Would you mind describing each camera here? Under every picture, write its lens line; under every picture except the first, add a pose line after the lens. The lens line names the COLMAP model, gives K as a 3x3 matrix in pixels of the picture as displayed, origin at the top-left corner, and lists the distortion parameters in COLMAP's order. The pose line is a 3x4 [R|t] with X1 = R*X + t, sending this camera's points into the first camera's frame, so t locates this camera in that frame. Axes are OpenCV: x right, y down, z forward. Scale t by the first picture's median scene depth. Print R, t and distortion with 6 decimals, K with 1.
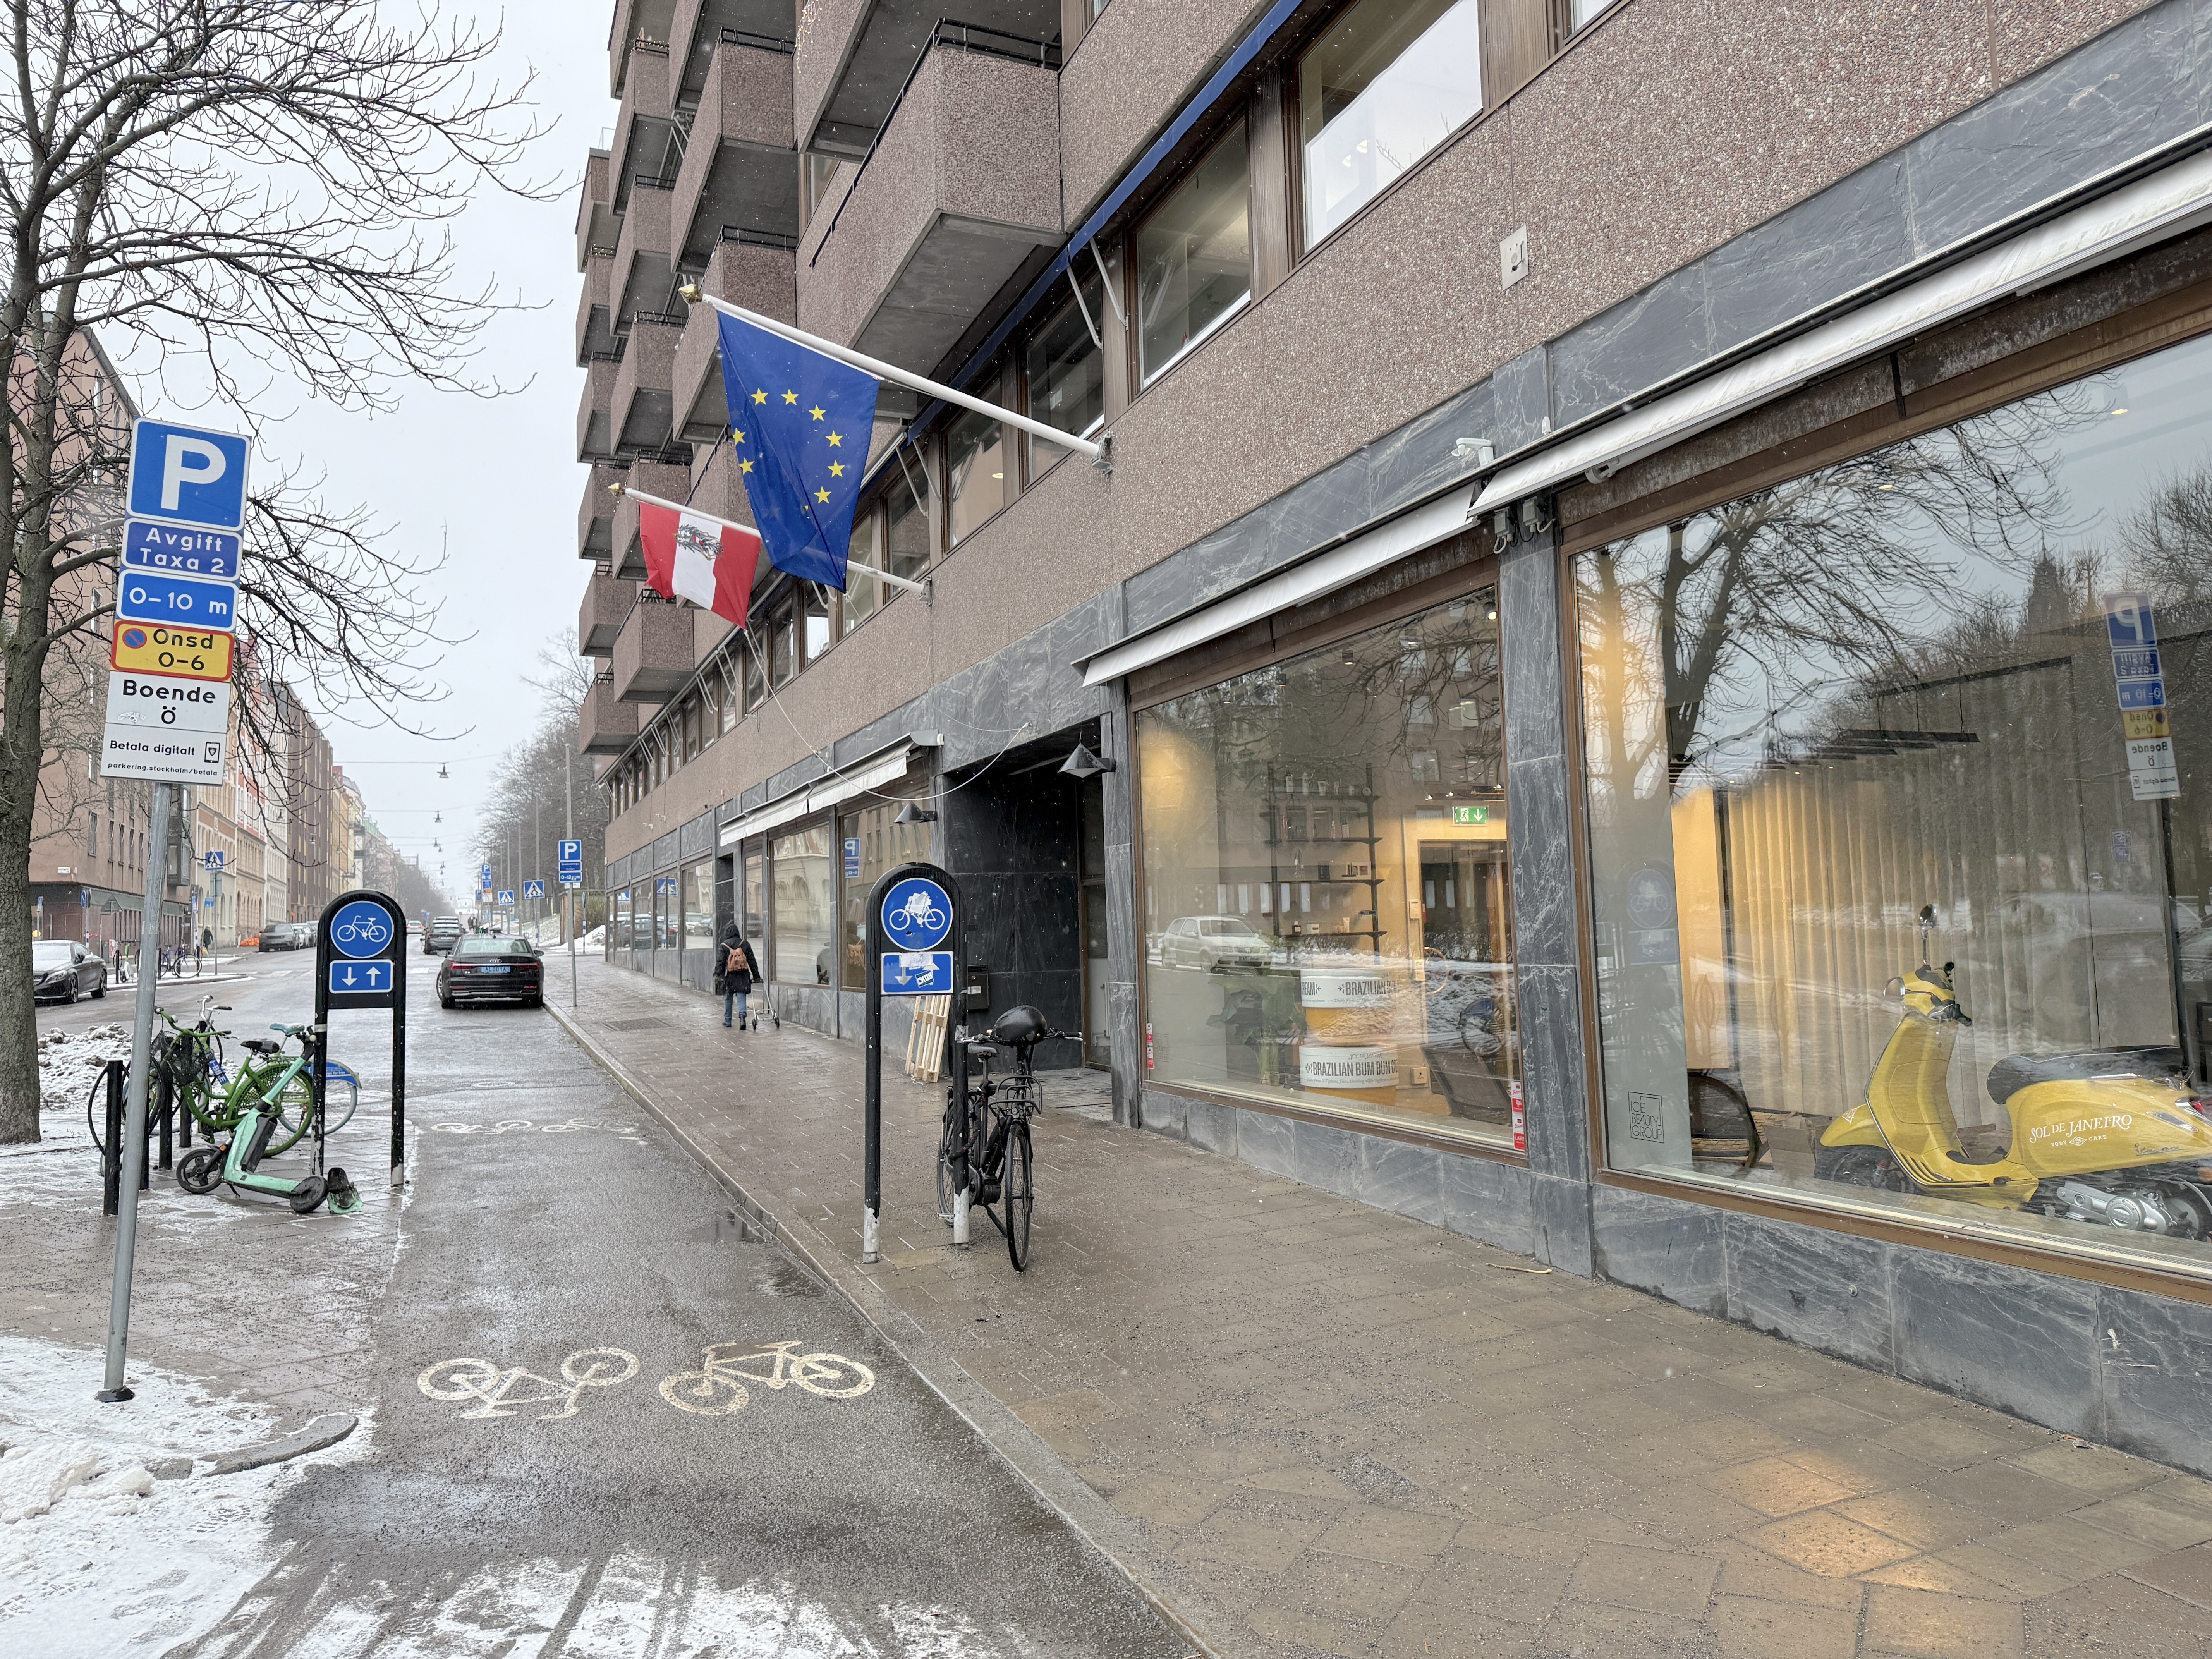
lens RADIAL K [[1555.8, 0, 1103.1], [0, 1555.8, 826.5], [0, 0, 1]] dist [0.050935, -0.002112]
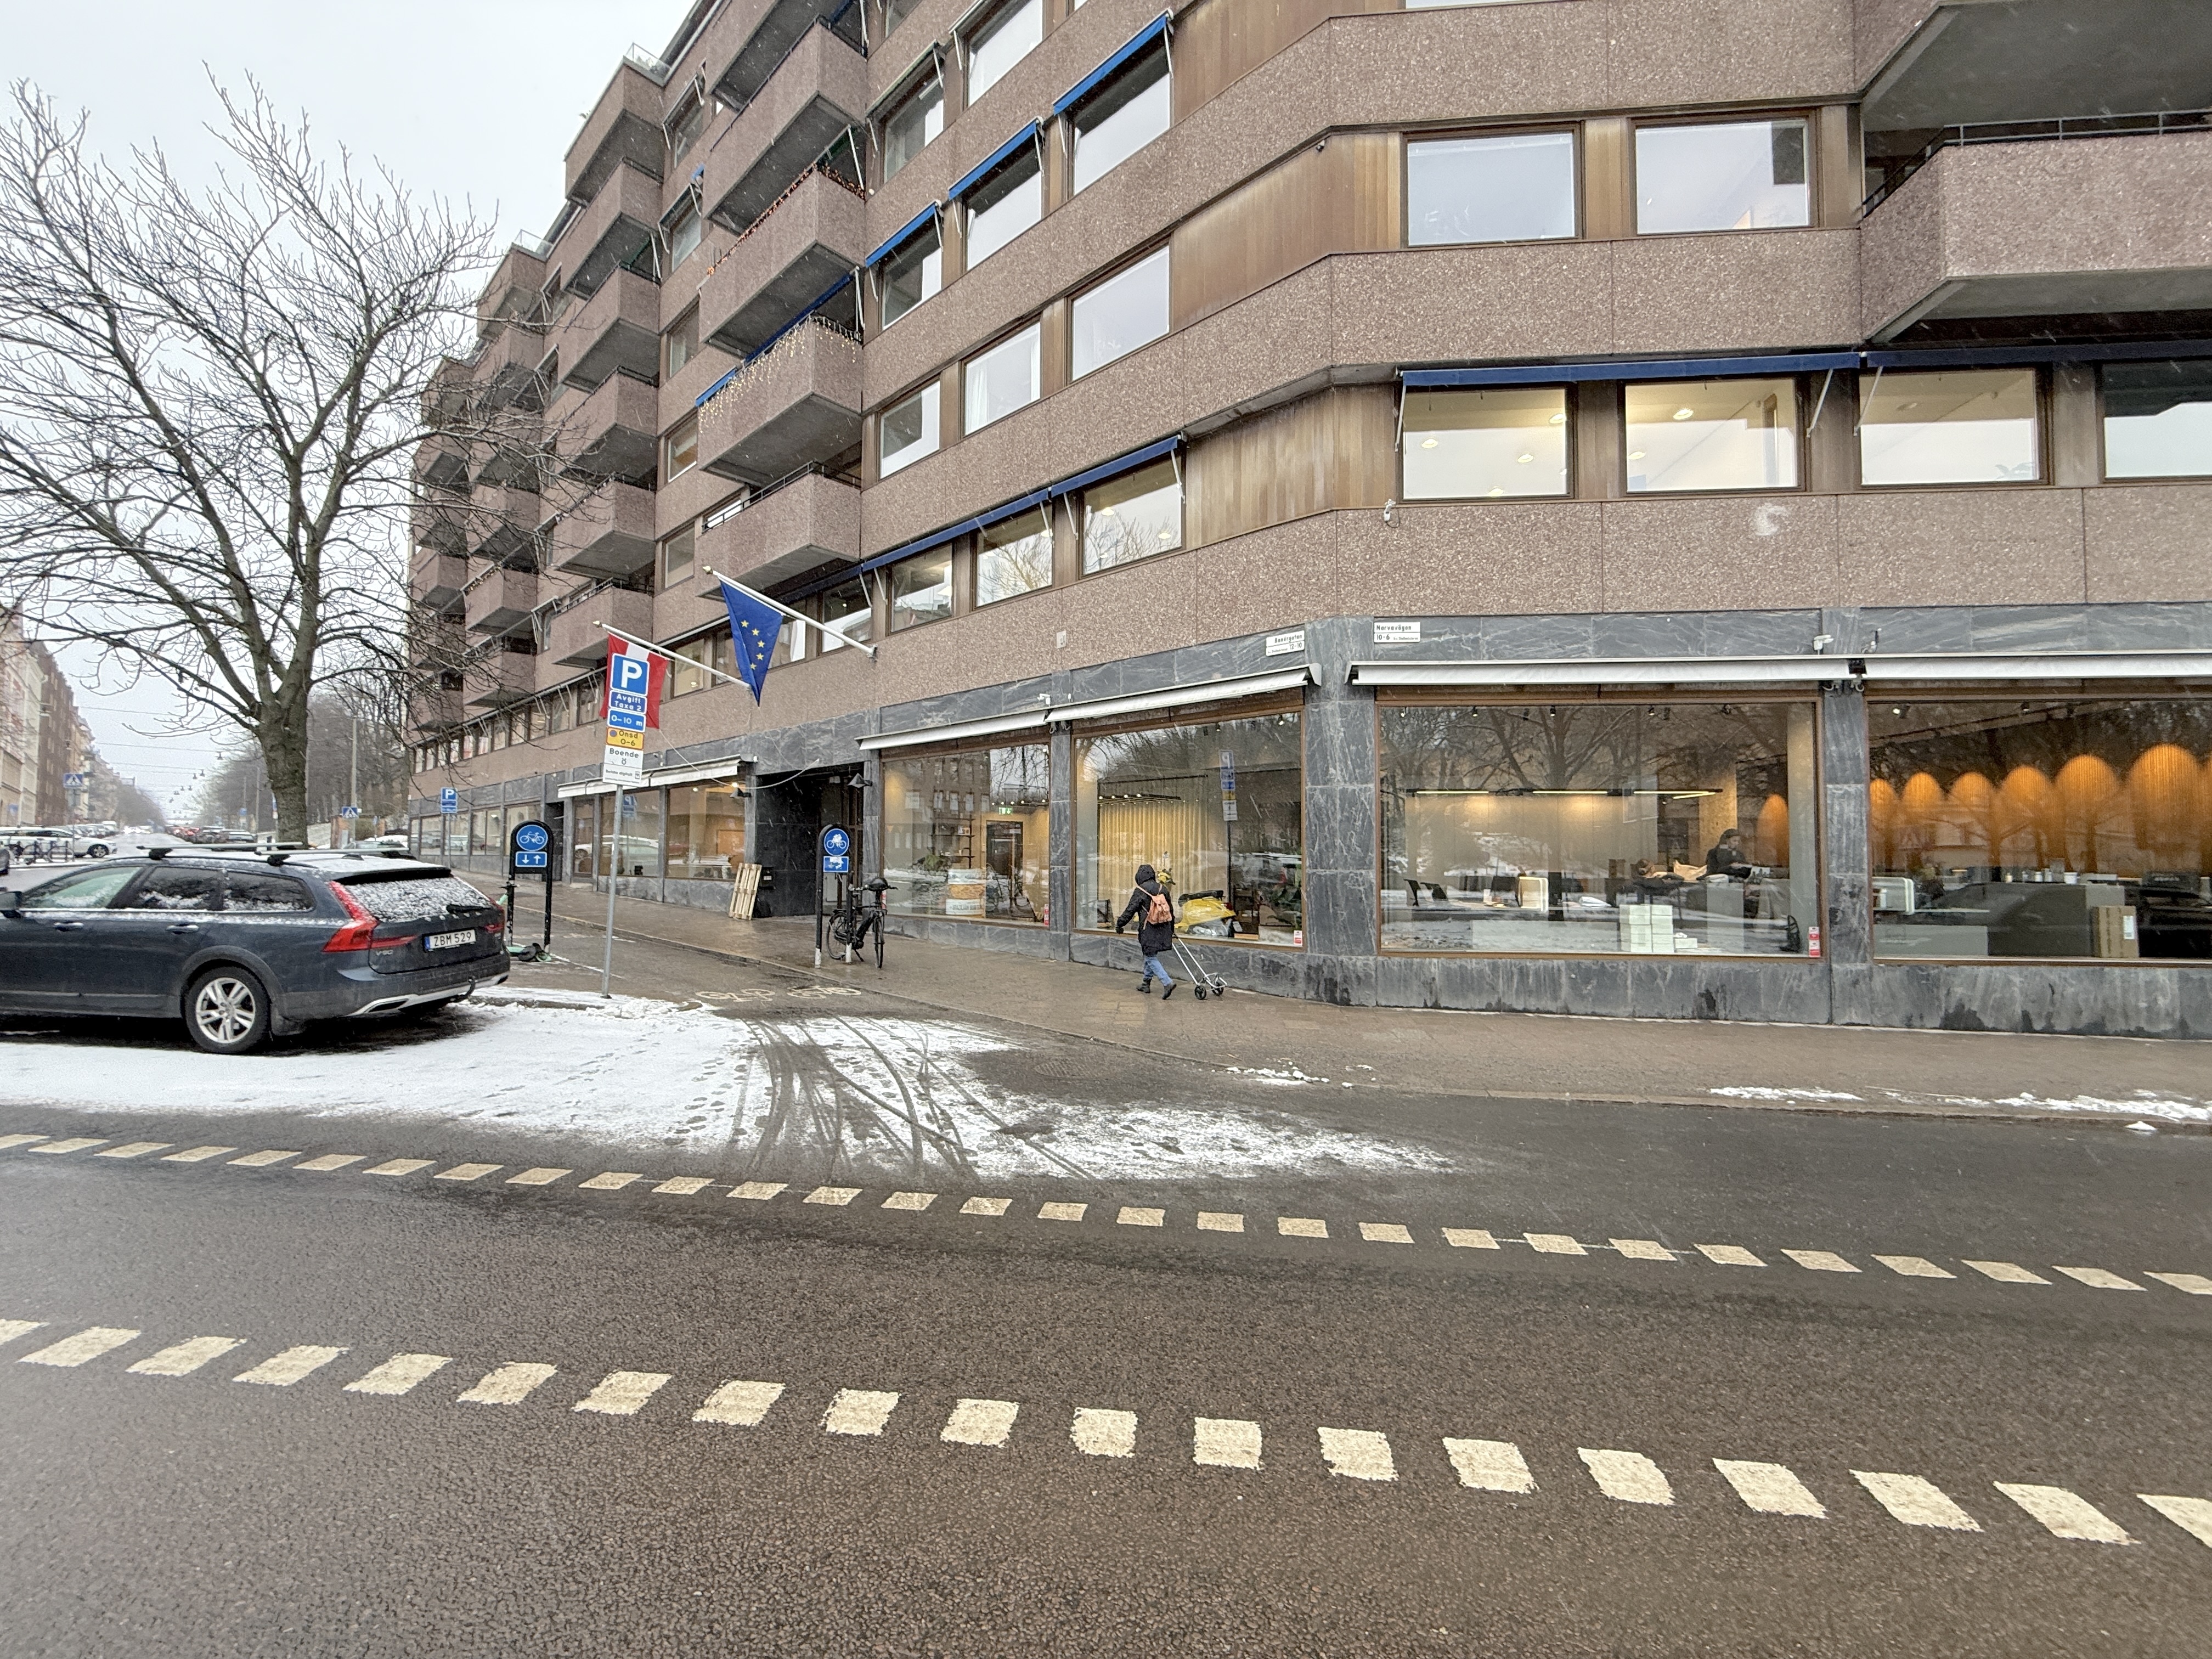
lens RADIAL K [[884.0, 0, 1112.3], [0, 884.0, 830.2], [0, 0, 1]] dist [0.001219, -0.000328]
pose [[0.905276, 0.047548, 0.422154, -0.235288], [-0.060483, 0.998019, 0.017293, -0.013905], [-0.420495, -0.041188, 0.906359, -0.411647]]
